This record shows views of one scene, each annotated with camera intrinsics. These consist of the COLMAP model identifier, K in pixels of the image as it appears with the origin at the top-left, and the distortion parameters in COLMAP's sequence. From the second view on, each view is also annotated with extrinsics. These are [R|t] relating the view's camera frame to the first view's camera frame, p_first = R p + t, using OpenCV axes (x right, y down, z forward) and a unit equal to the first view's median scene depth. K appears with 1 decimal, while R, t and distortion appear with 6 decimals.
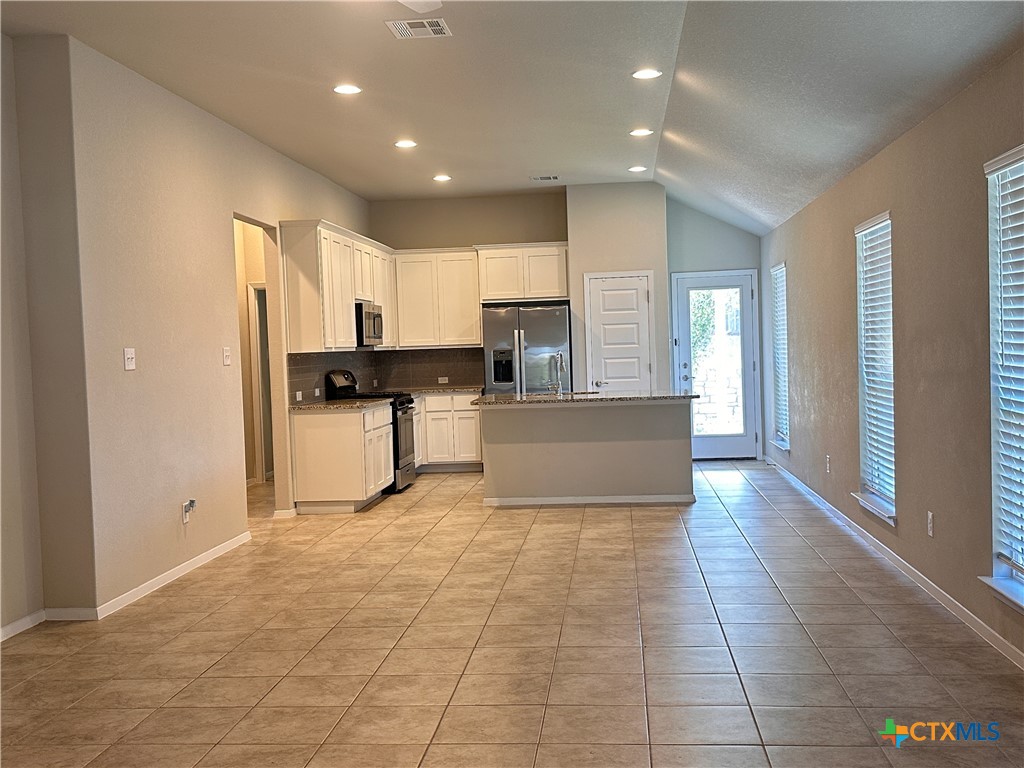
lens RADIAL K [[1073.5, 0, 512.0], [0, 1073.5, 384.7], [0, 0, 1]] dist [-0.000525, 0.000000]
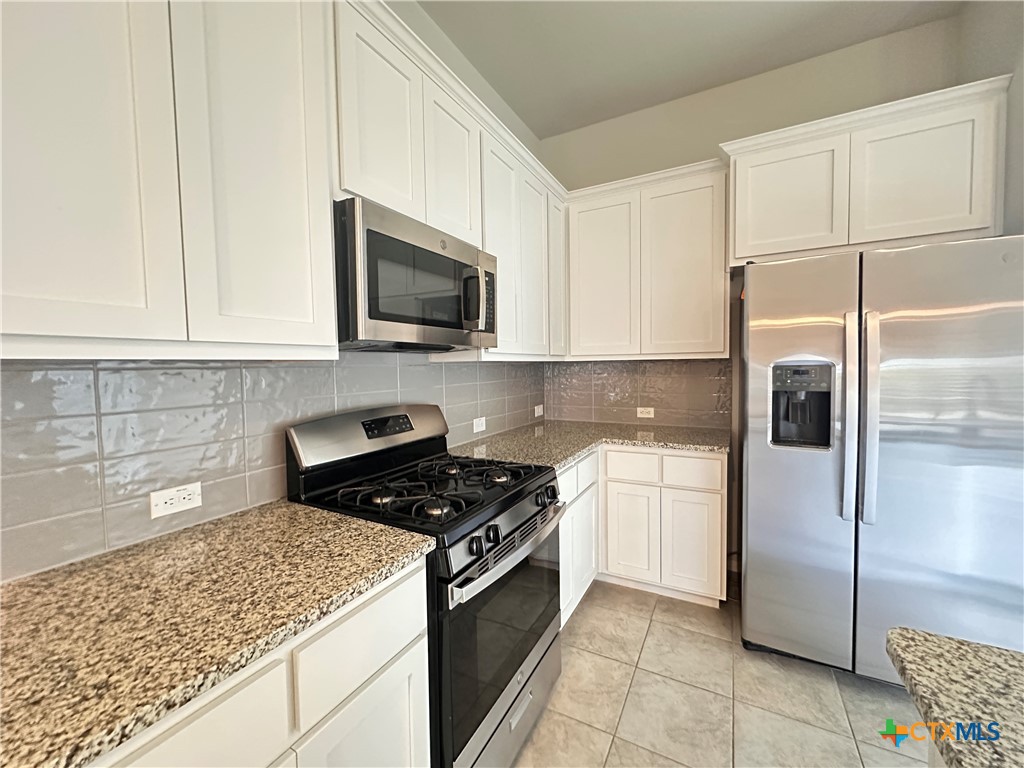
lens RADIAL K [[411.3, 0, 511.3], [0, 411.3, 382.3], [0, 0, 1]] dist [-0.000169, -0.000006]
pose [[0.922573, 0.039913, -0.383754, -0.049678], [-0.032788, 0.999147, 0.025091, -0.026502], [0.384428, -0.010566, 0.923095, 0.817469]]
